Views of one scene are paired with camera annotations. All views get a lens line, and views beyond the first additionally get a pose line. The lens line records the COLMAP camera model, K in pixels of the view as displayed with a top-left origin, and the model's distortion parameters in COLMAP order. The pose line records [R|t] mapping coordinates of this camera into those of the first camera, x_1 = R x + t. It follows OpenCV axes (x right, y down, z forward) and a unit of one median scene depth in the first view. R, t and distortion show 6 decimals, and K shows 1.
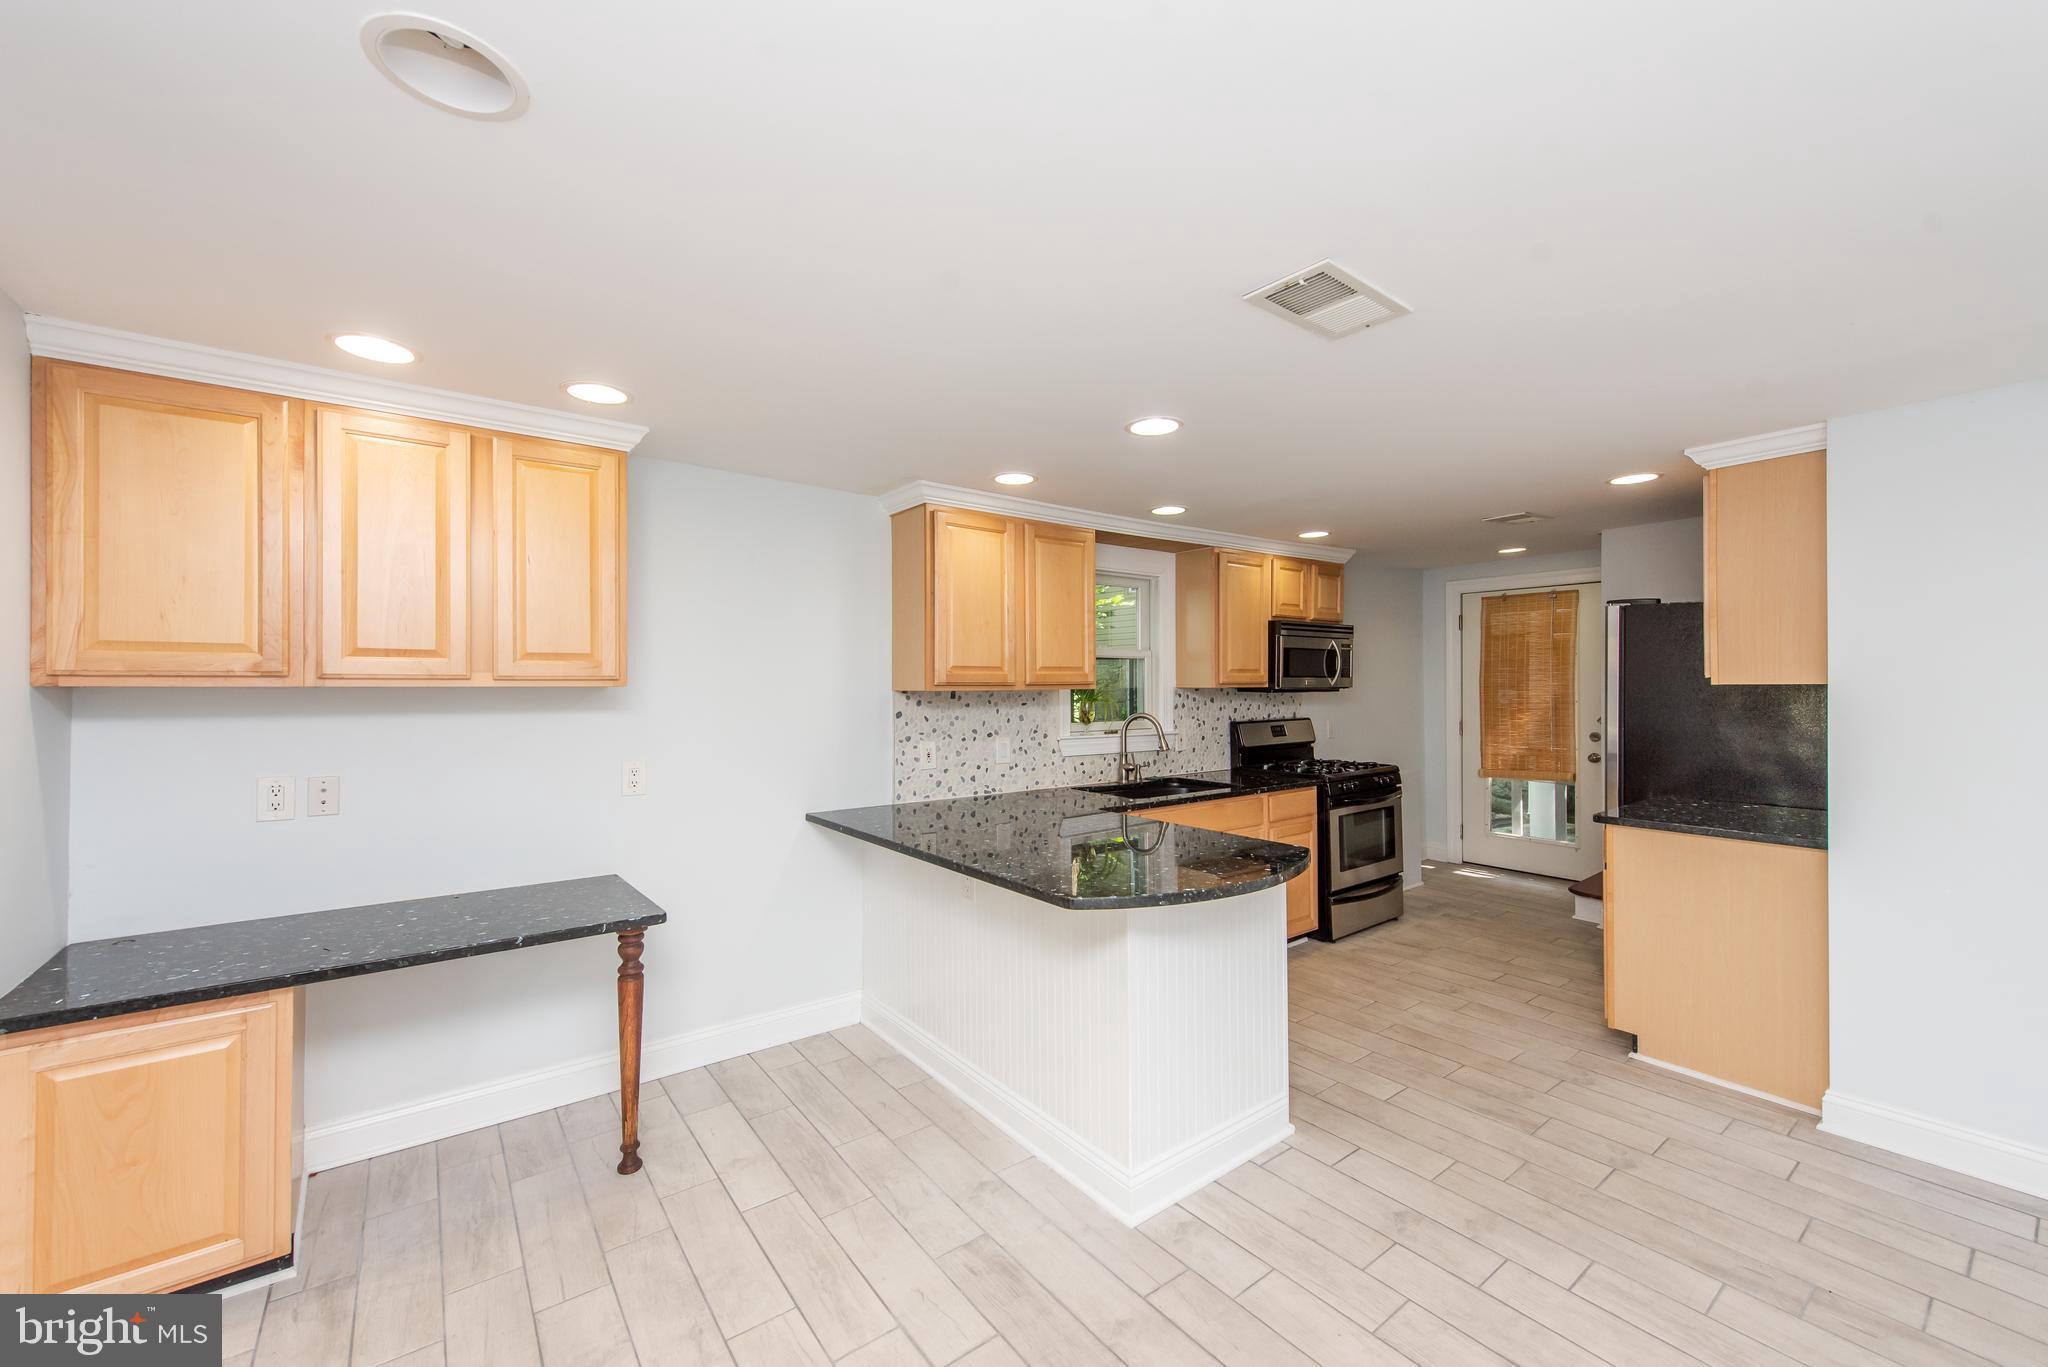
lens RADIAL K [[804.4, 0, 1028.3], [0, 804.4, 680.5], [0, 0, 1]] dist [0.010073, -0.002002]
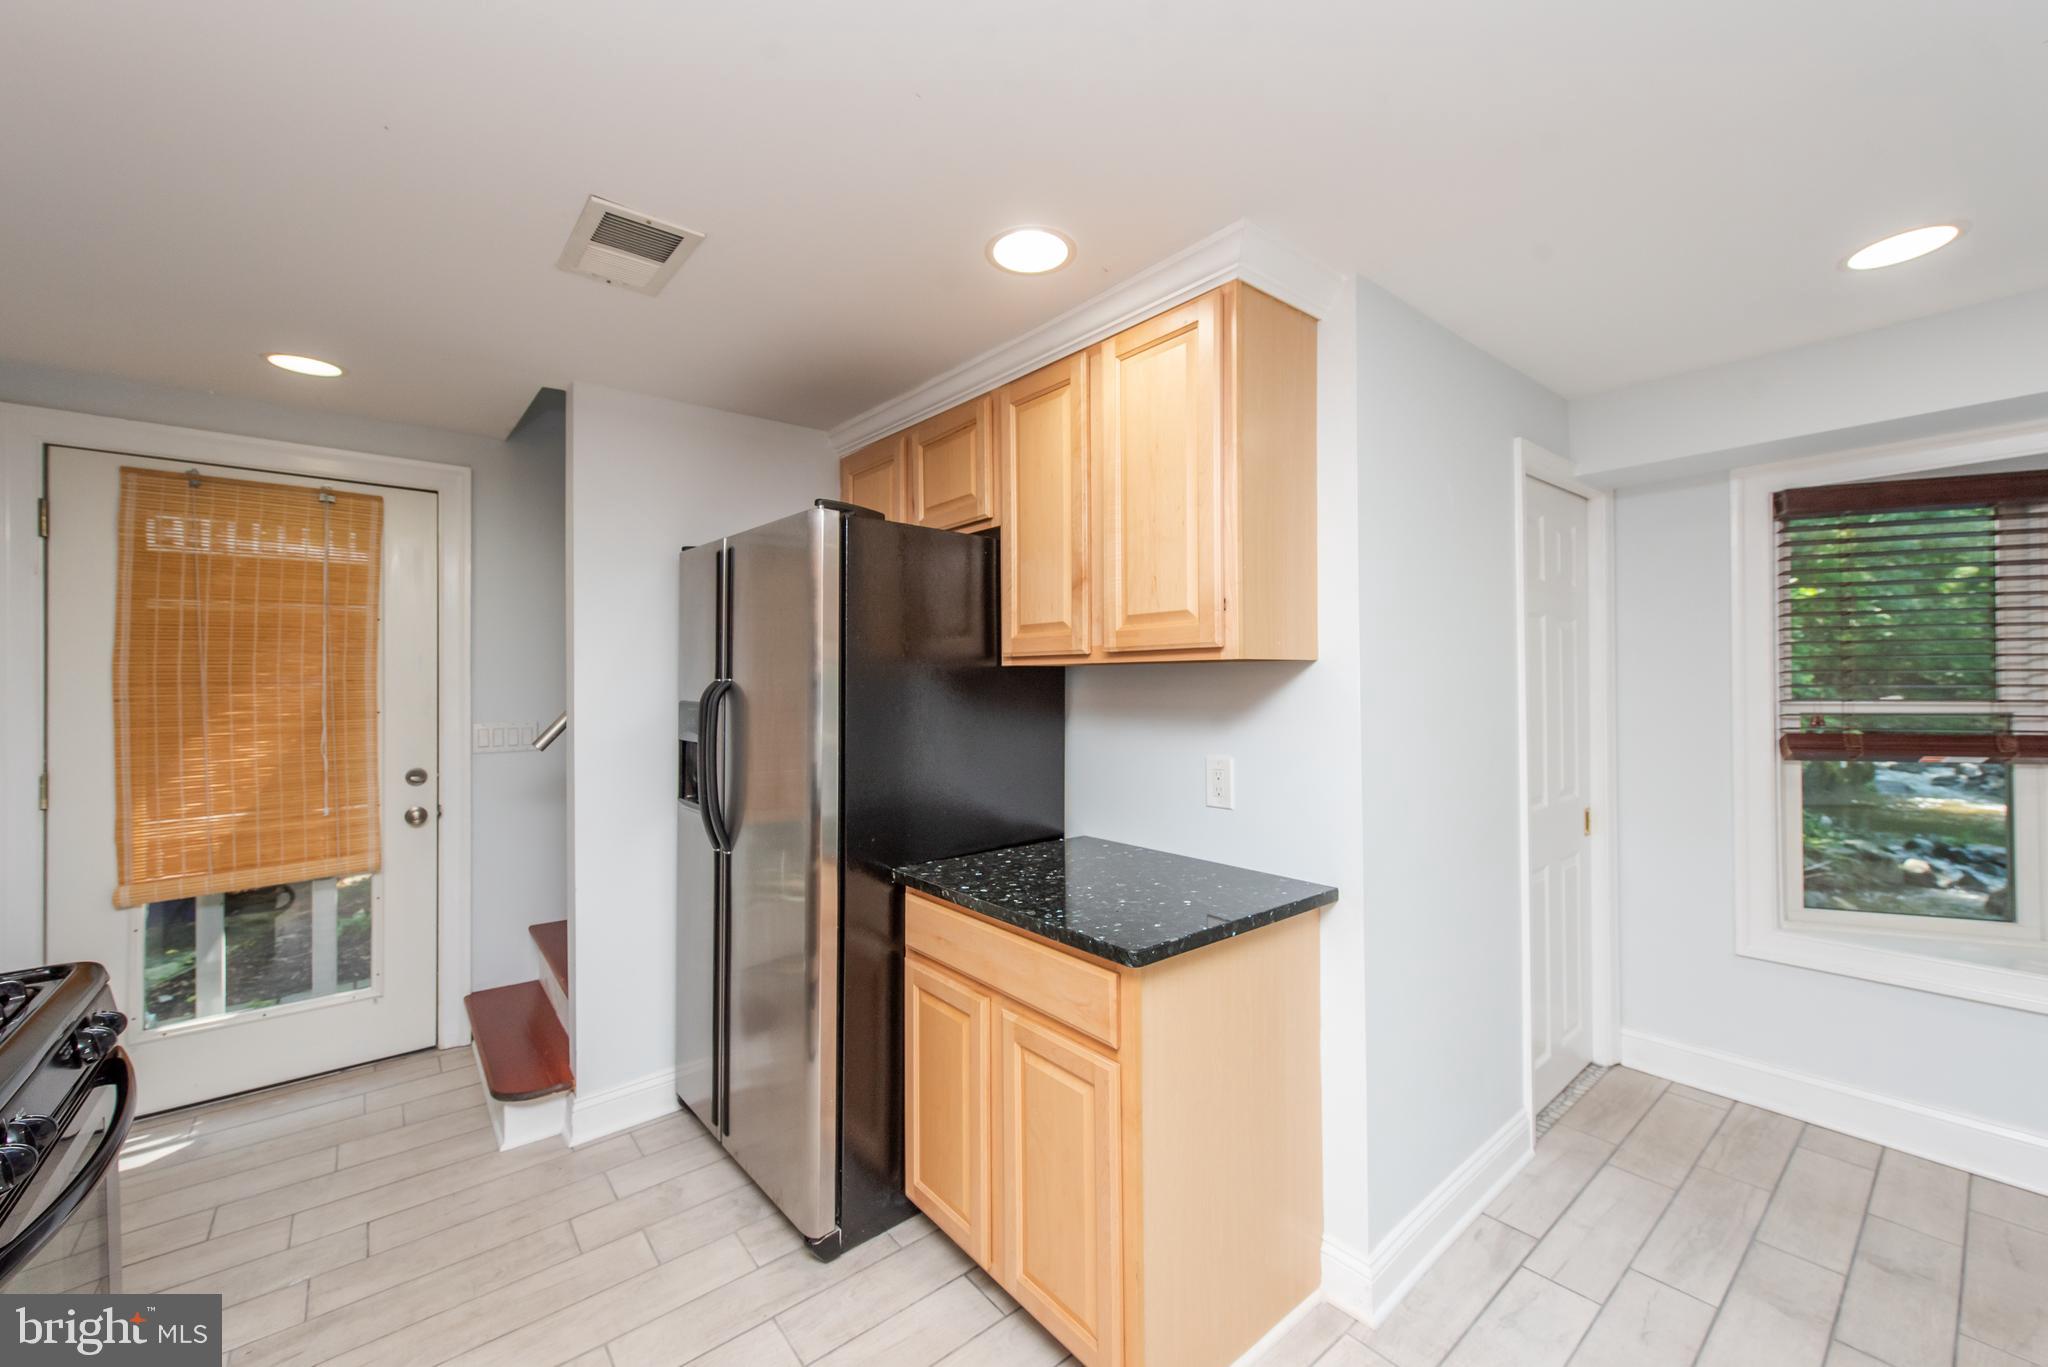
lens RADIAL K [[804.4, 0, 1030.9], [0, 804.4, 681.3], [0, 0, 1]] dist [0.010073, -0.002002]
pose [[-0.036889, 0.008588, 0.999282, 0.424137], [0.005514, 0.999950, -0.008390, 0.037308], [-0.999304, 0.005200, -0.036934, 1.744137]]
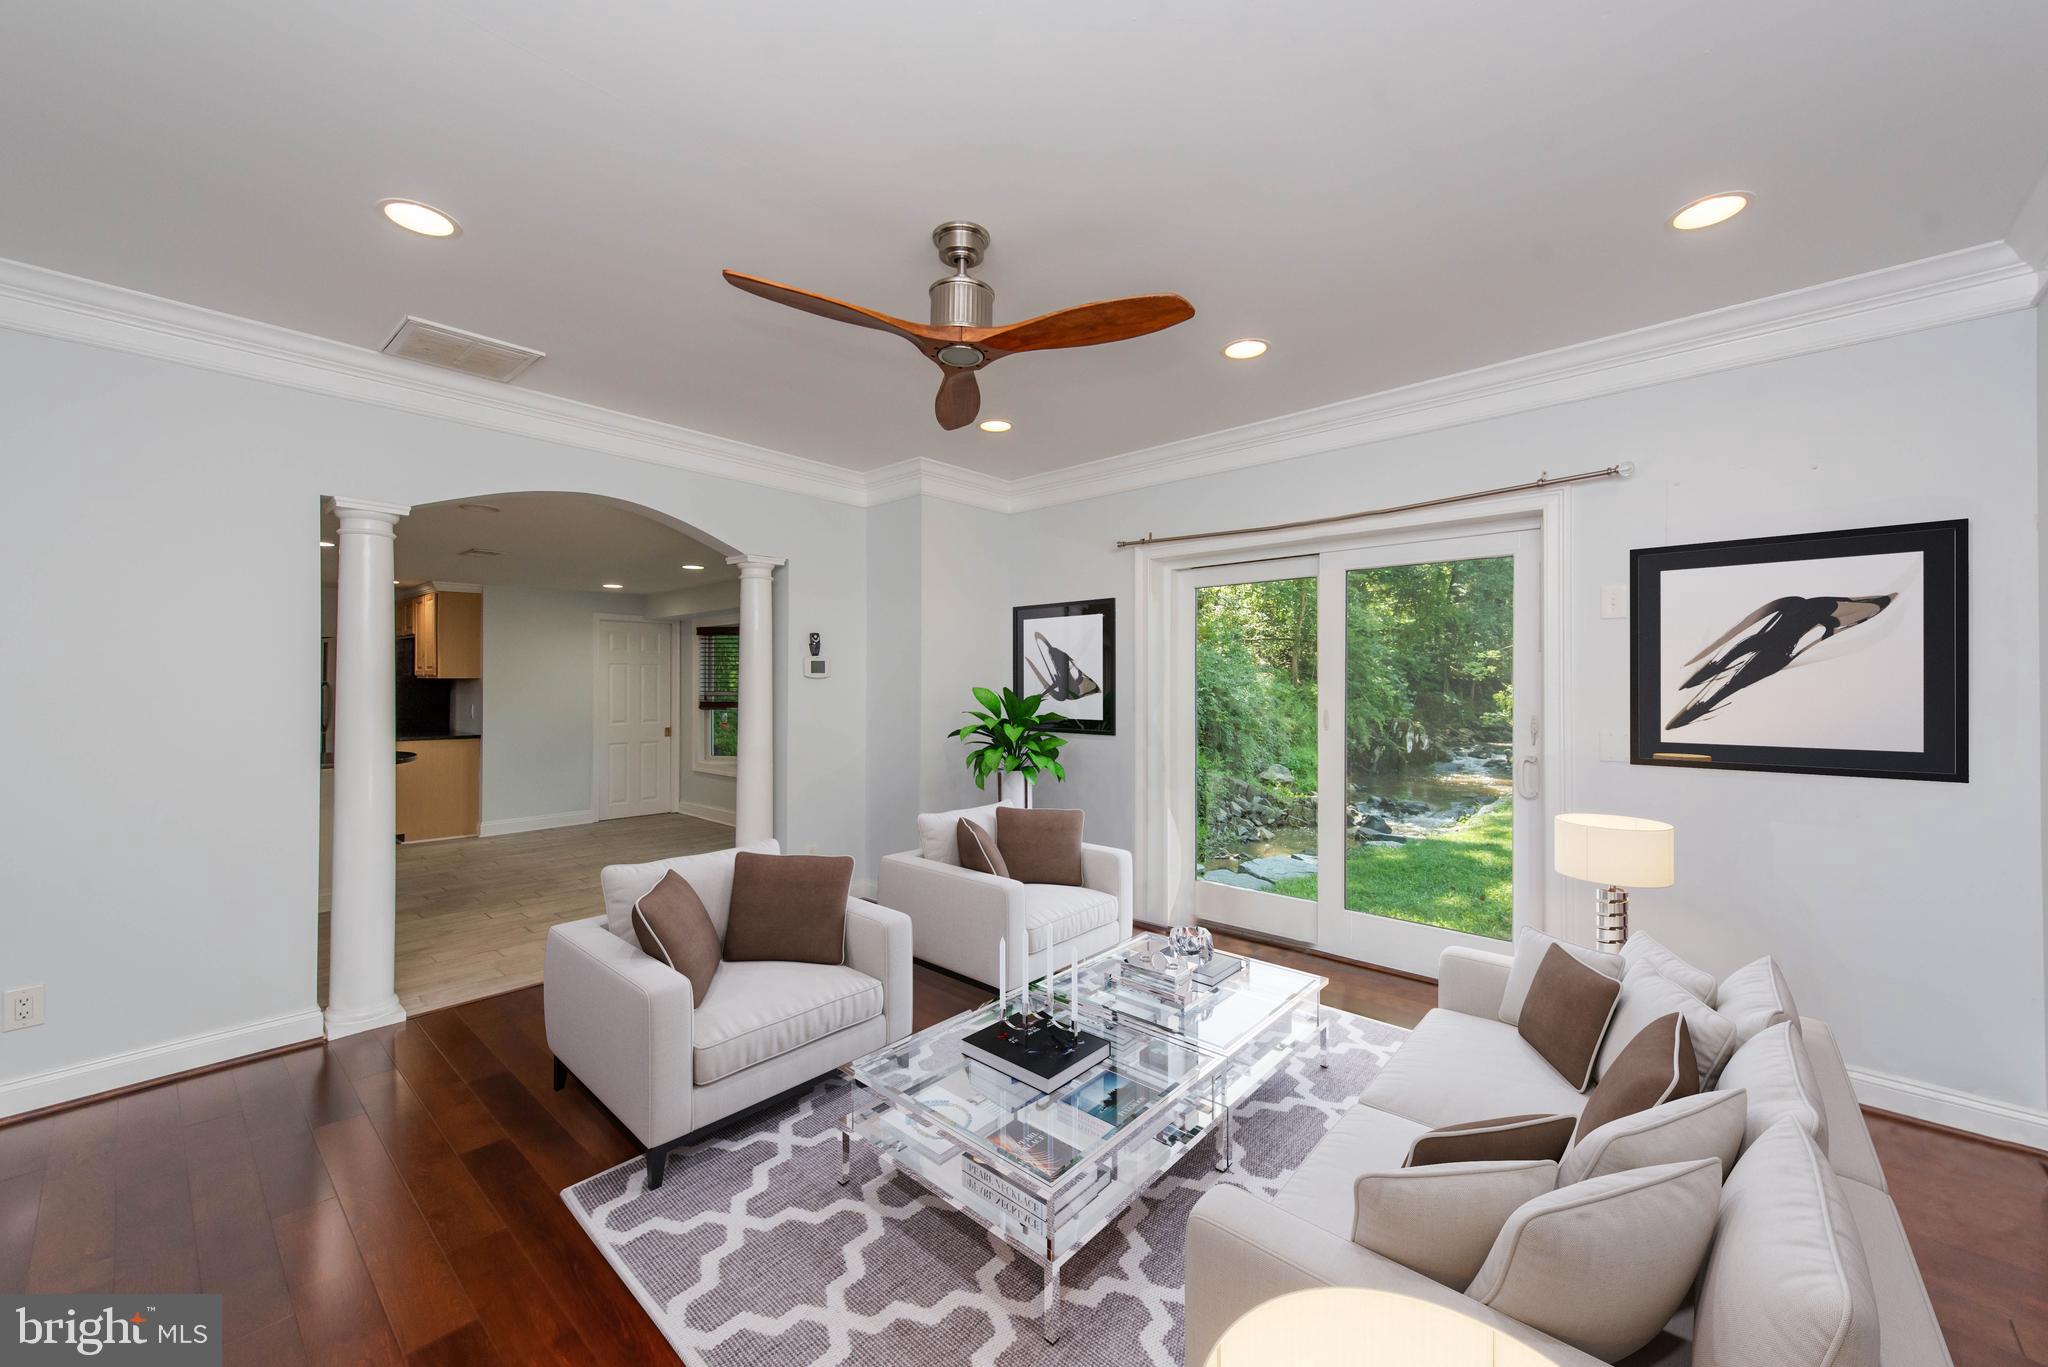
lens RADIAL K [[804.4, 0, 1038.0], [0, 804.4, 680.5], [0, 0, 1]] dist [0.010073, -0.002002]
pose [[-0.173151, 0.004942, 0.984883, -2.829499], [-0.008977, 0.999938, -0.006596, 0.017905], [-0.984854, -0.009983, -0.173096, -0.553884]]
